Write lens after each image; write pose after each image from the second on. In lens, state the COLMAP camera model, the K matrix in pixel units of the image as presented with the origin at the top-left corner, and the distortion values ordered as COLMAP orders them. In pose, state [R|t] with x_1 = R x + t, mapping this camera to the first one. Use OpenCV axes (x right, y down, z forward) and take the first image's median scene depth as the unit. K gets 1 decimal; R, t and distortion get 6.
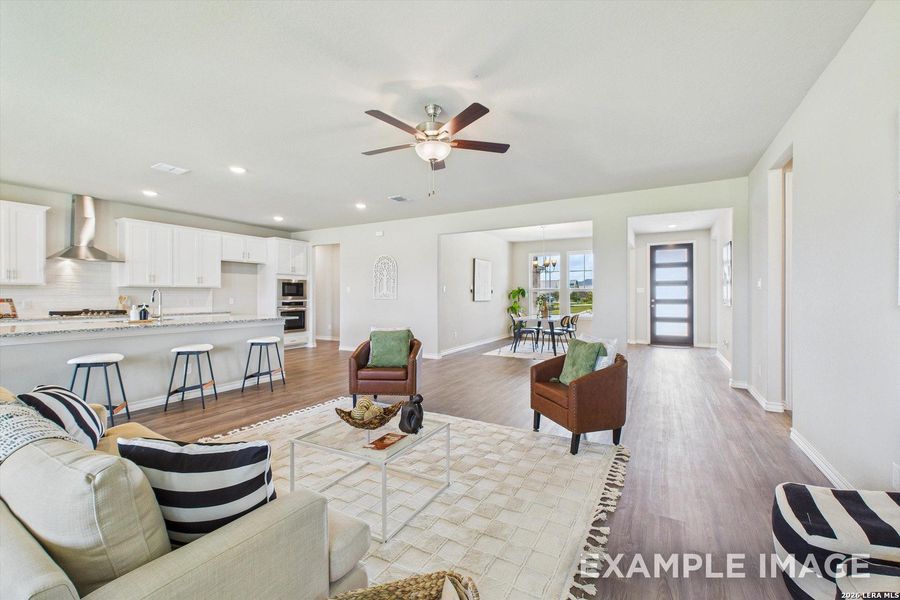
lens RADIAL K [[379.5, 0, 449.9], [0, 379.5, 294.7], [0, 0, 1]] dist [0.001415, 0.000203]
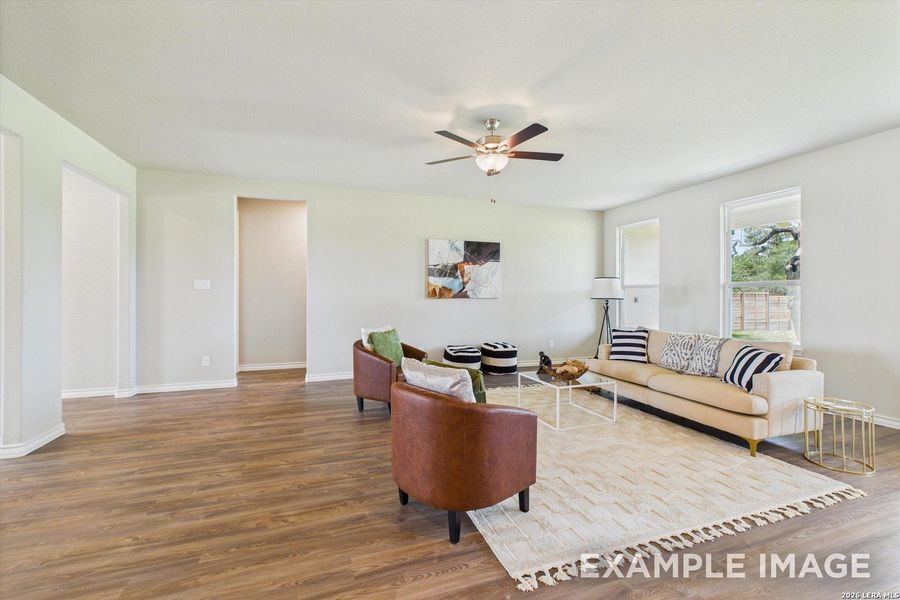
lens RADIAL K [[379.5, 0, 451.1], [0, 379.5, 296.9], [0, 0, 1]] dist [0.001415, 0.000203]
pose [[-0.753313, -0.003751, 0.657652, -0.279659], [-0.001858, 0.999992, 0.003575, 0.001570], [-0.657660, 0.001471, -0.753314, 0.788131]]
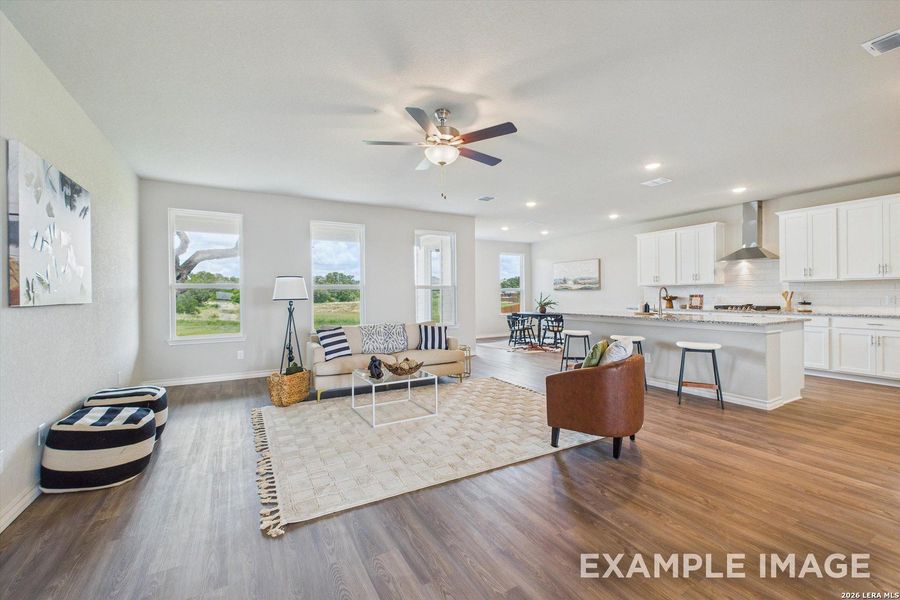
lens RADIAL K [[379.5, 0, 450.3], [0, 379.5, 295.9], [0, 0, 1]] dist [0.001415, 0.000203]
pose [[-0.514979, 0.006954, -0.857175, 0.345607], [0.009706, 0.999950, 0.002281, 0.001860], [0.857148, -0.007145, -0.515021, 0.643549]]
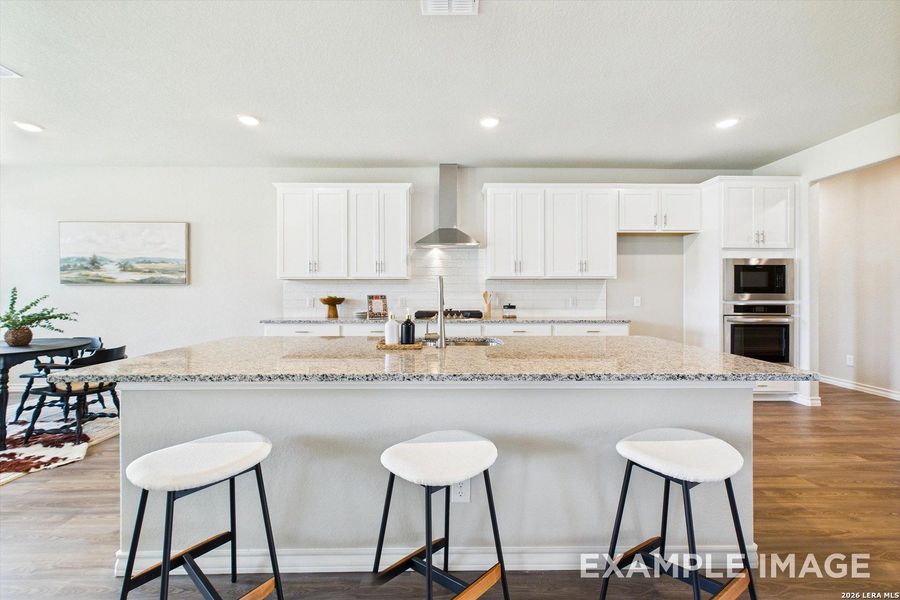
lens RADIAL K [[379.5, 0, 450.3], [0, 379.5, 292.6], [0, 0, 1]] dist [0.001415, 0.000203]
pose [[0.502861, 0.001350, -0.864366, -0.222349], [0.001377, 0.999996, 0.002363, 0.001733], [0.864366, -0.002378, 0.502858, 0.479482]]
